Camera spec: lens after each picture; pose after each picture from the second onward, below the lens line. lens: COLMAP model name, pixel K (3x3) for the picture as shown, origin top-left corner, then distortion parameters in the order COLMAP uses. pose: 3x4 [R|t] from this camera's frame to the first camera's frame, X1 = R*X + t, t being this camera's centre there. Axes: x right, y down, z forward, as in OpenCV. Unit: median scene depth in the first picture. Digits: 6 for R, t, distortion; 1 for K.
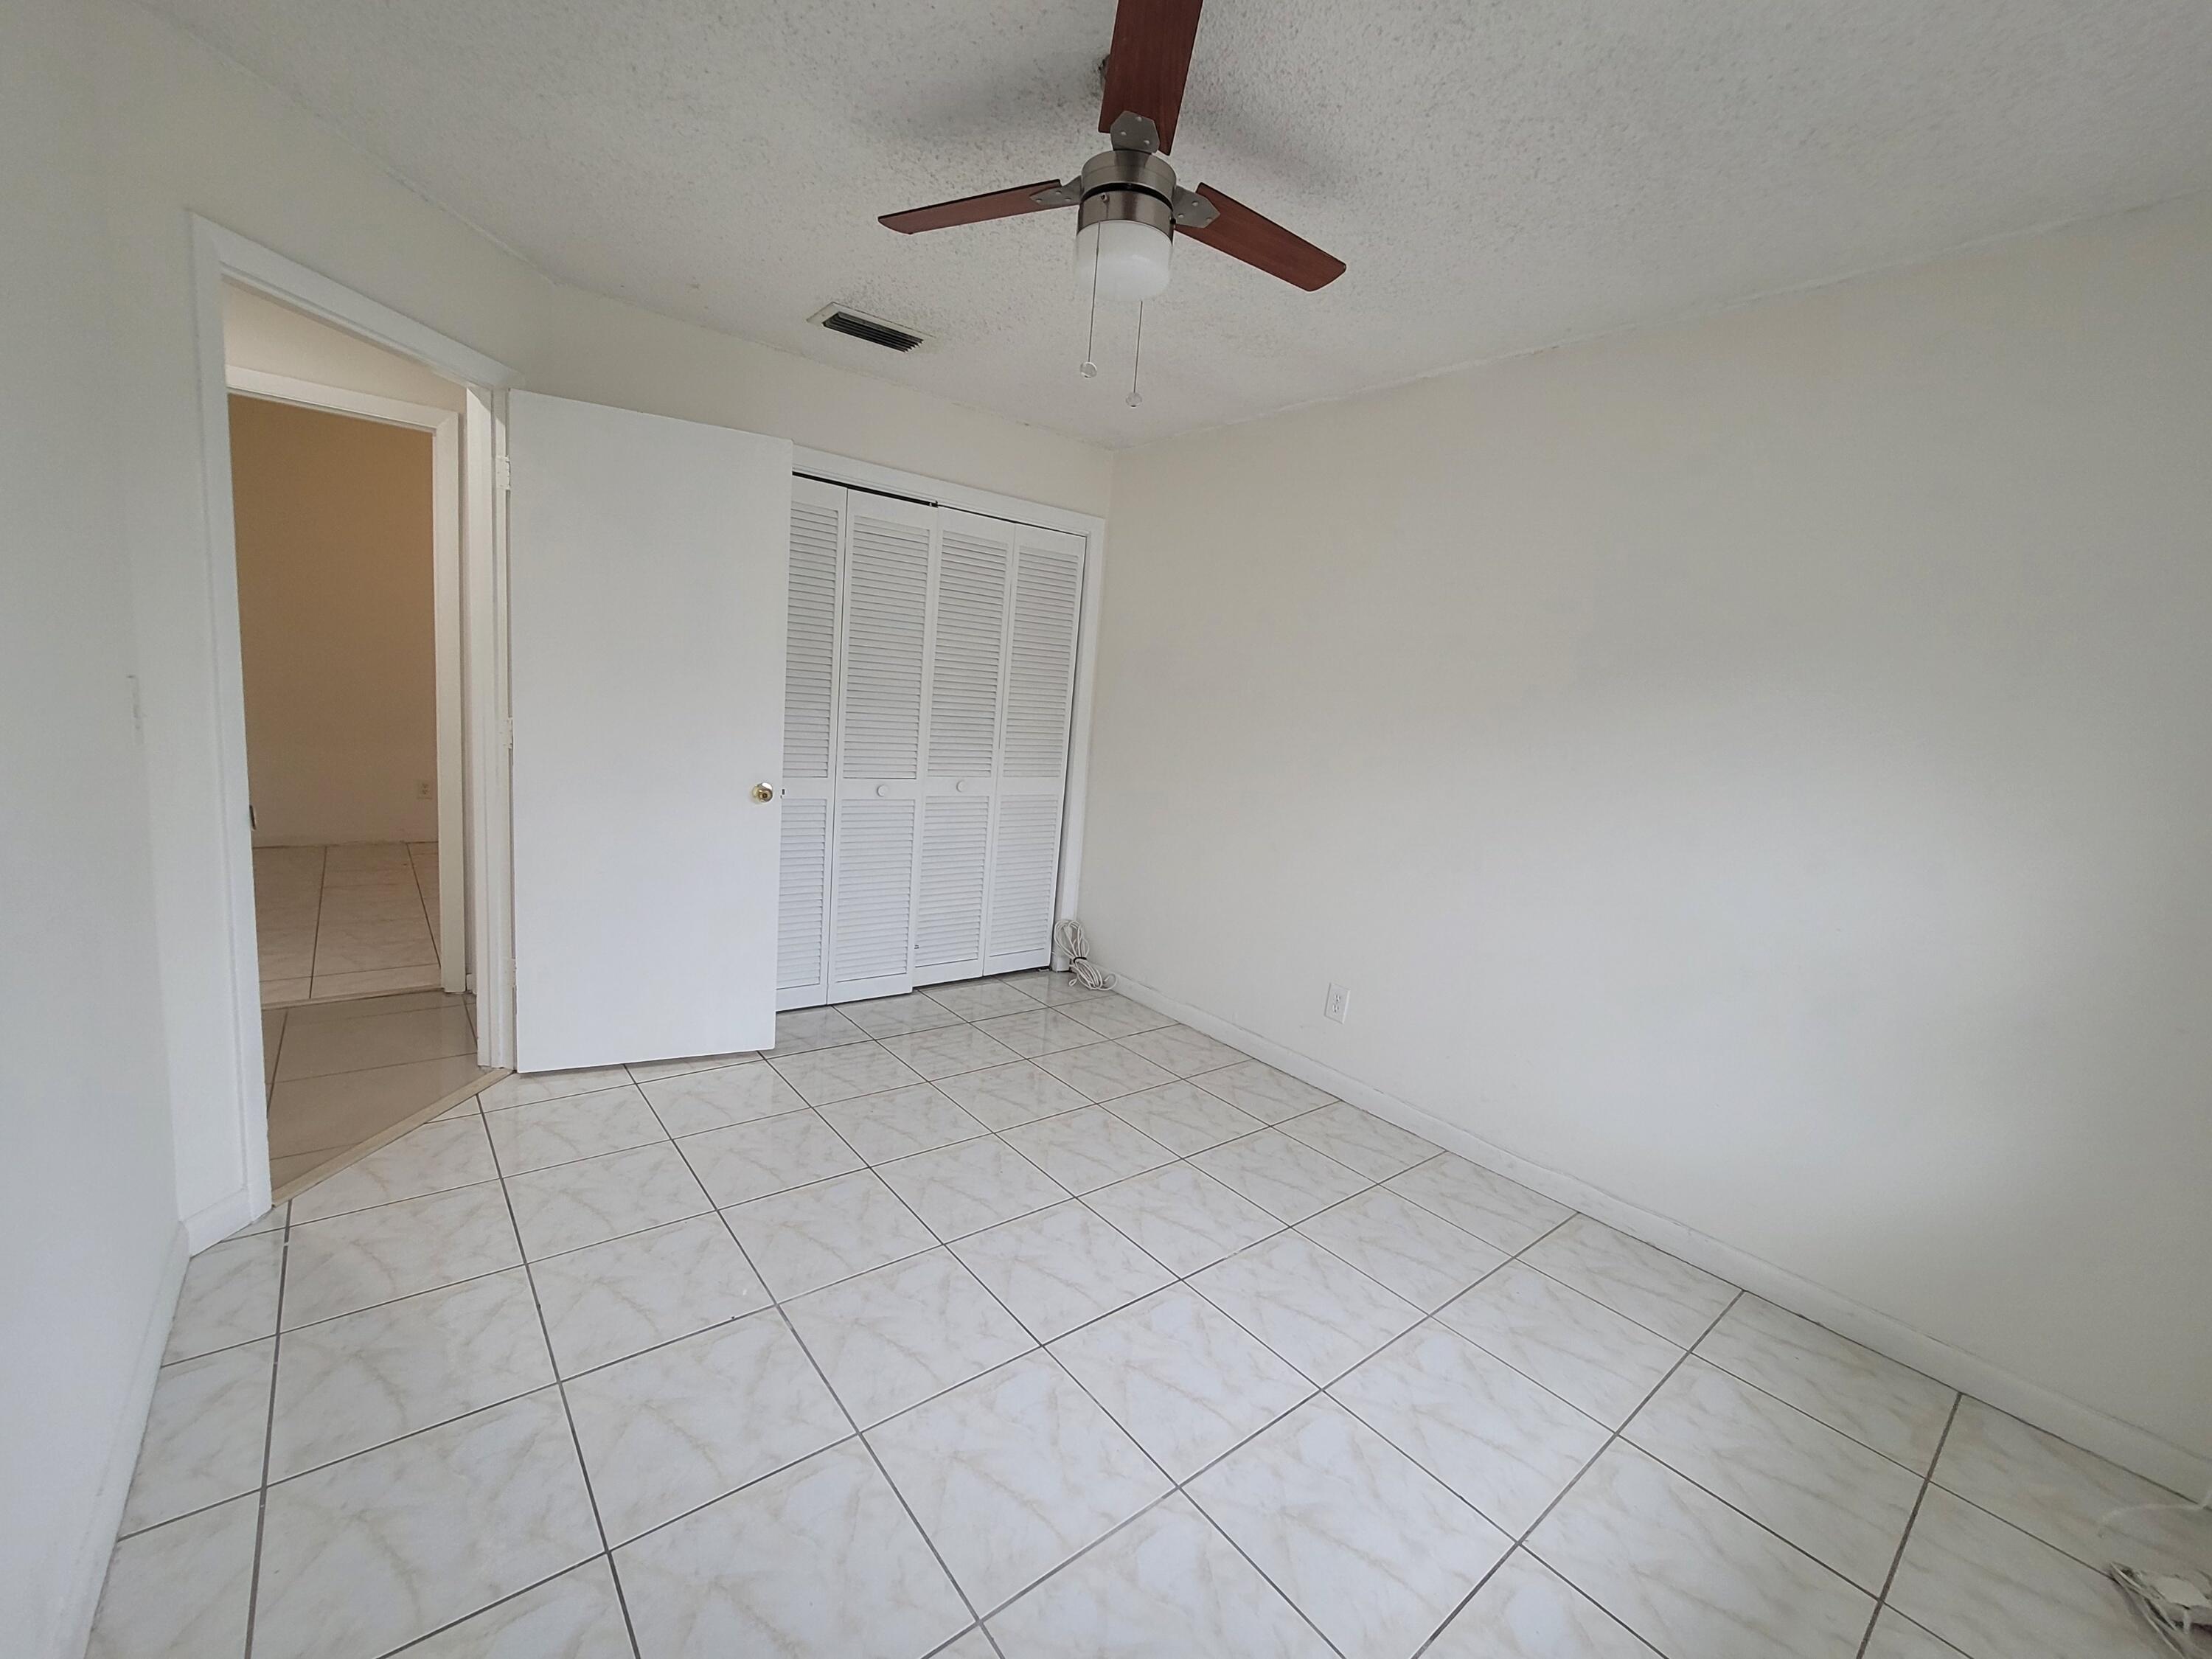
lens RADIAL K [[905.3, 0, 1095.6], [0, 905.3, 827.9], [0, 0, 1]] dist [-0.003340, 0.000100]
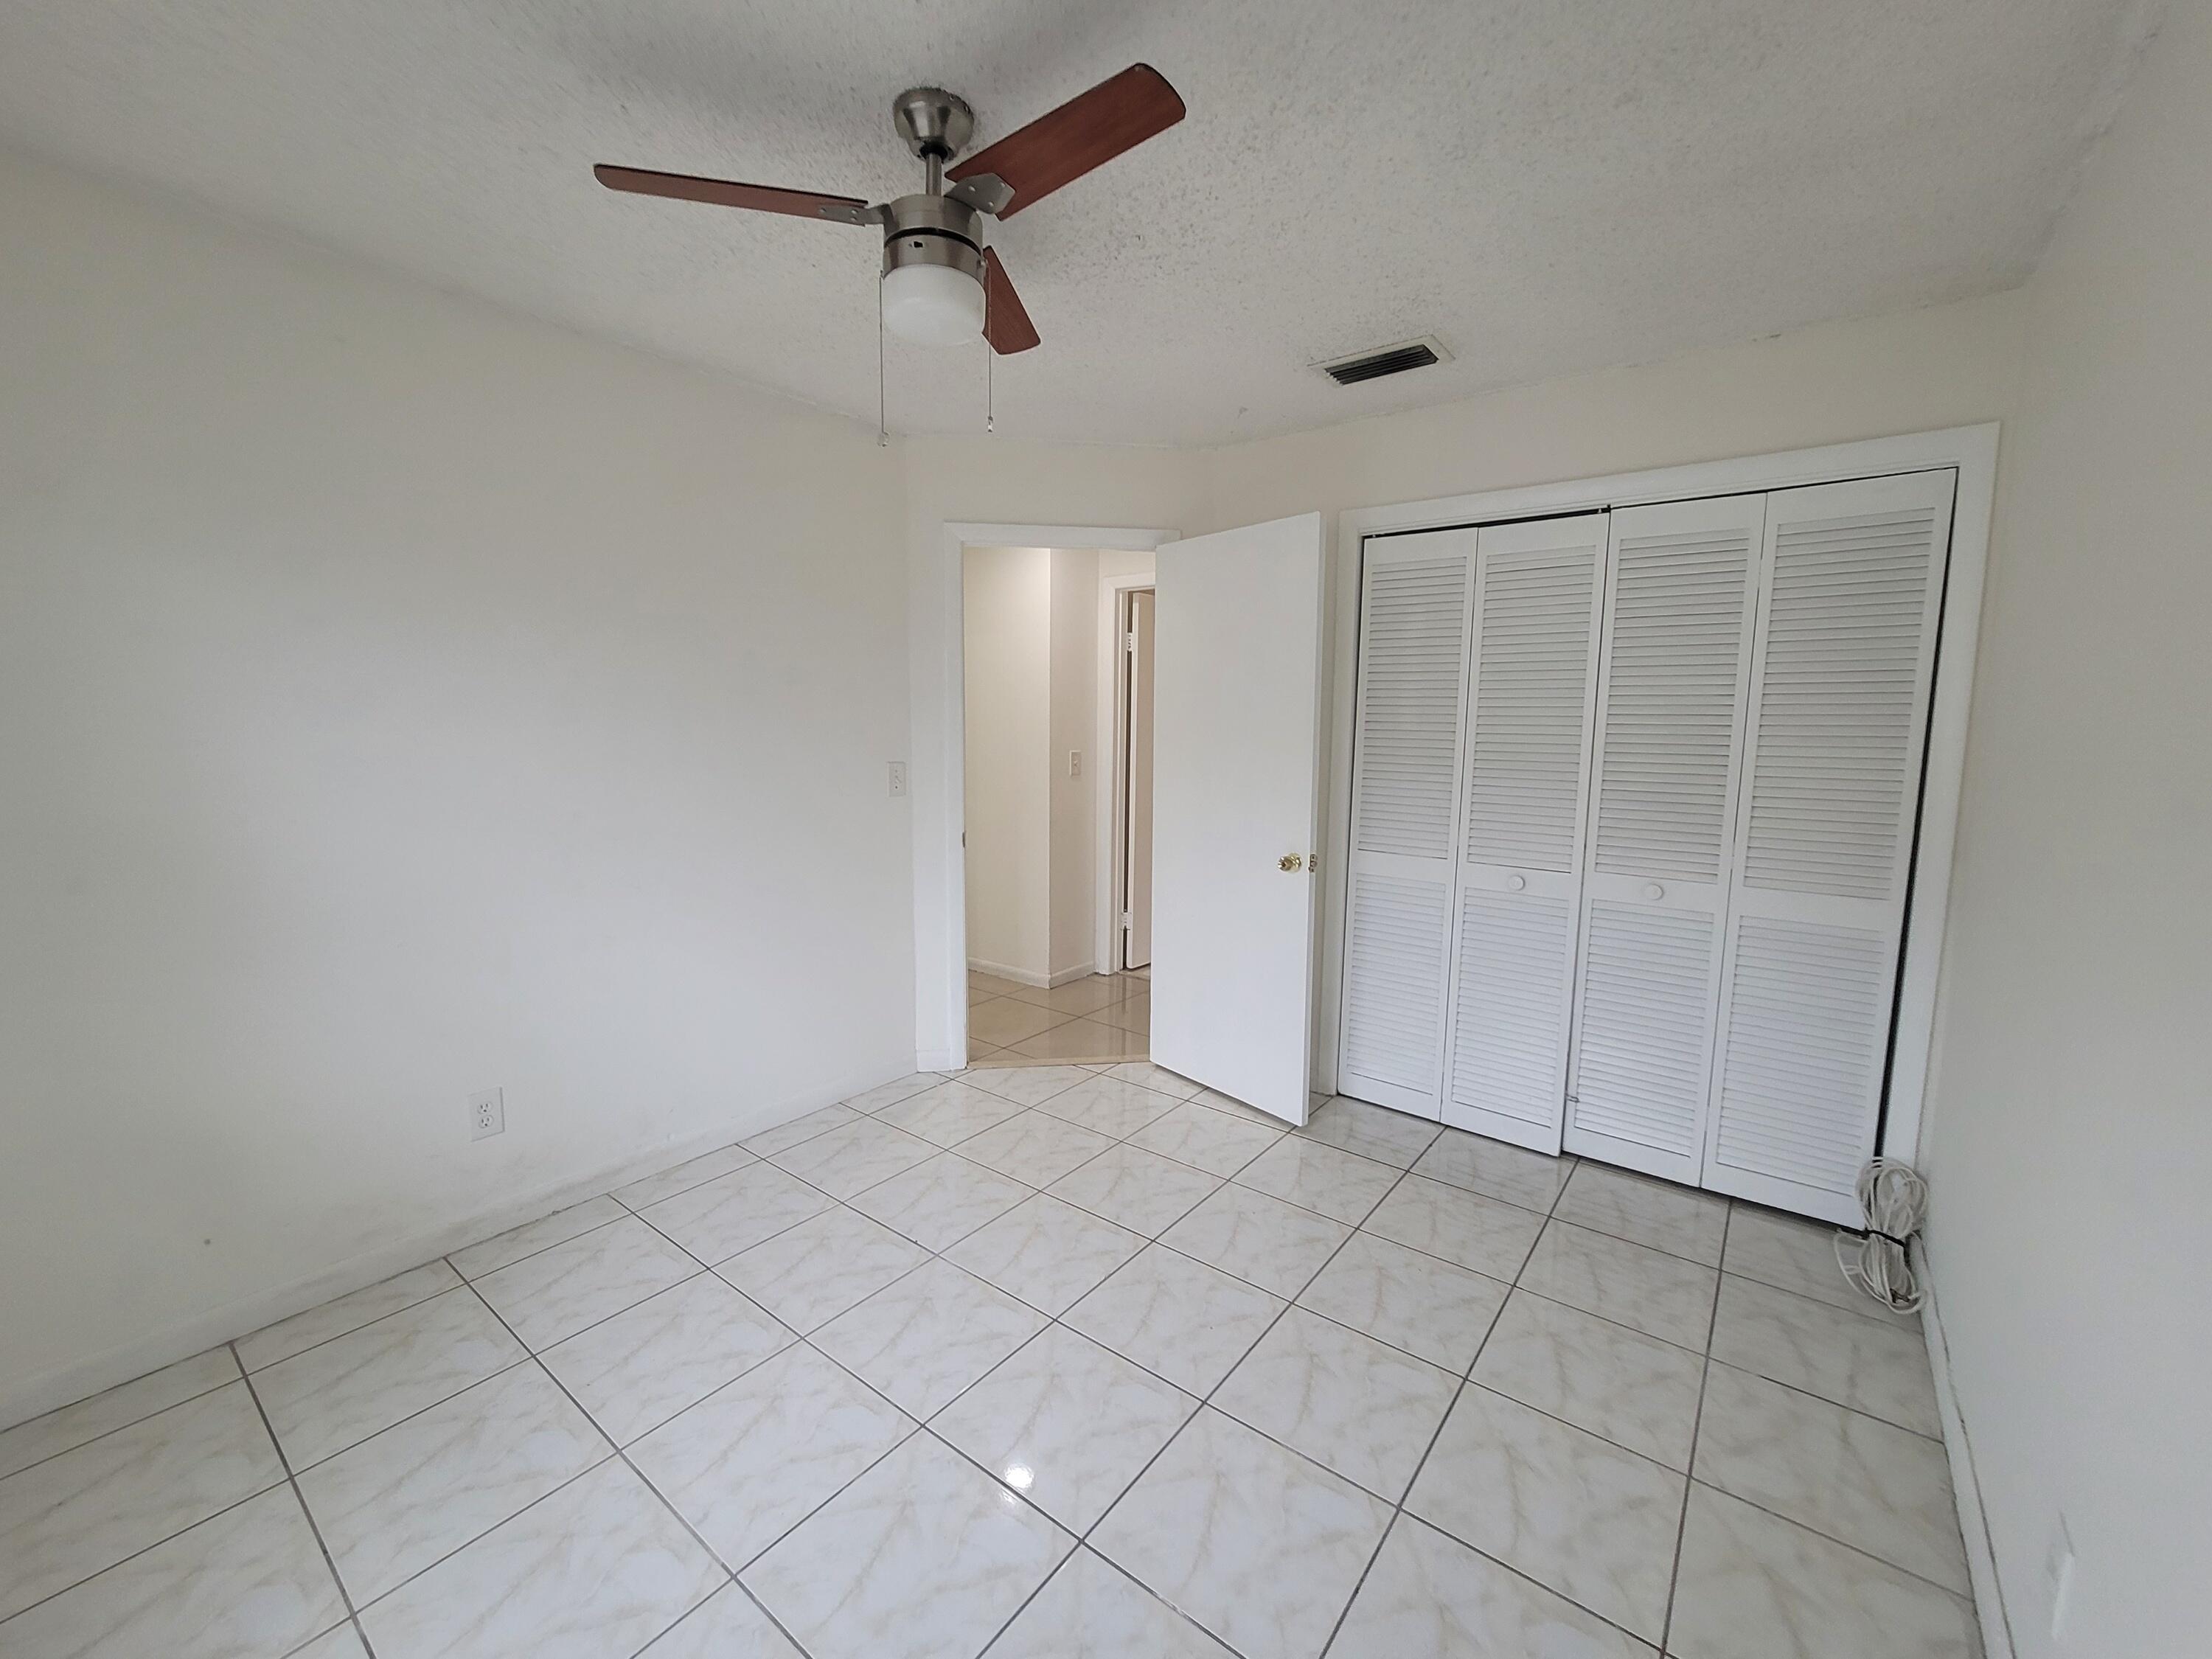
lens RADIAL K [[905.3, 0, 1096.4], [0, 905.3, 827.1], [0, 0, 1]] dist [-0.003340, 0.000100]
pose [[0.224700, 0.037129, -0.973720, 0.475968], [-0.136259, 0.990653, 0.006331, -0.046066], [0.964854, 0.131256, 0.227659, 0.468655]]
